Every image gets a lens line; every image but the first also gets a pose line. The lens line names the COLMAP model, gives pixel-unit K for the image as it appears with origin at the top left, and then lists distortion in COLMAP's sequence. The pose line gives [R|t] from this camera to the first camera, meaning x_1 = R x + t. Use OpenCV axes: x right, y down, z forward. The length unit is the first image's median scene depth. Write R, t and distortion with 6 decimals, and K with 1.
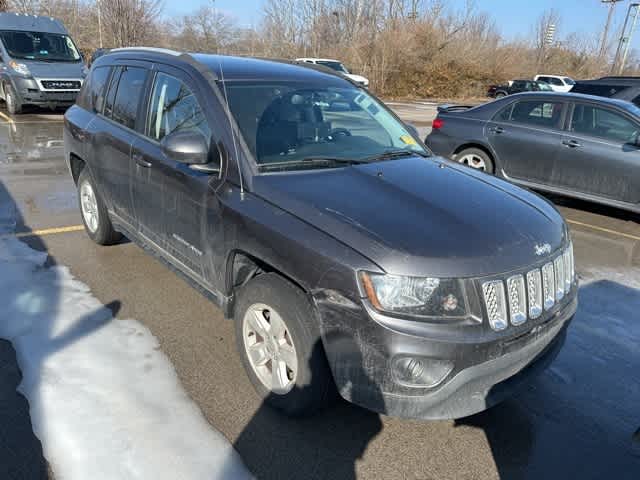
lens RADIAL K [[443.5, 0, 320.0], [0, 443.5, 240.0], [0, 0, 1]] dist [0.036357, -0.036549]
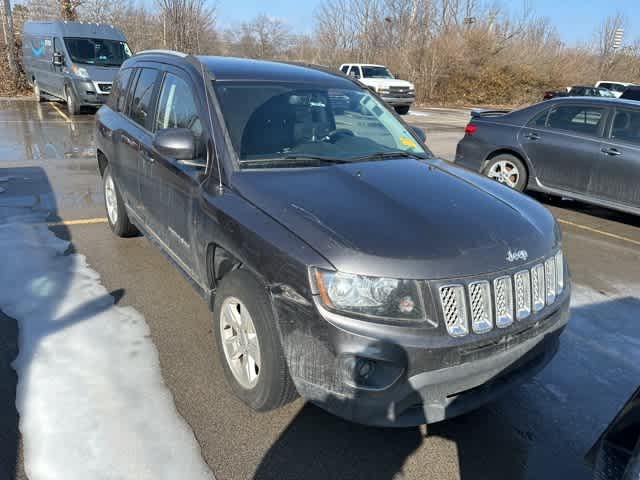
lens RADIAL K [[444.0, 0, 316.1], [0, 444.0, 233.5], [0, 0, 1]] dist [0.032634, -0.031920]
pose [[0.993196, 0.041564, -0.108780, 0.112674], [-0.044154, 0.998793, -0.021507, 0.008285], [0.107755, 0.026164, 0.993833, 0.004331]]
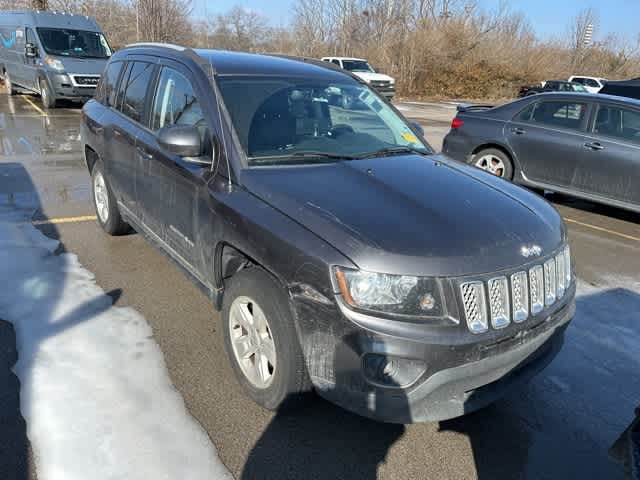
lens RADIAL K [[444.0, 0, 316.1], [0, 444.0, 233.5], [0, 0, 1]] dist [0.032634, -0.031920]
pose [[0.997543, 0.031600, -0.062525, 0.060579], [-0.032282, 0.999429, -0.009935, 0.004368], [0.062175, 0.011929, 0.997994, 0.004783]]
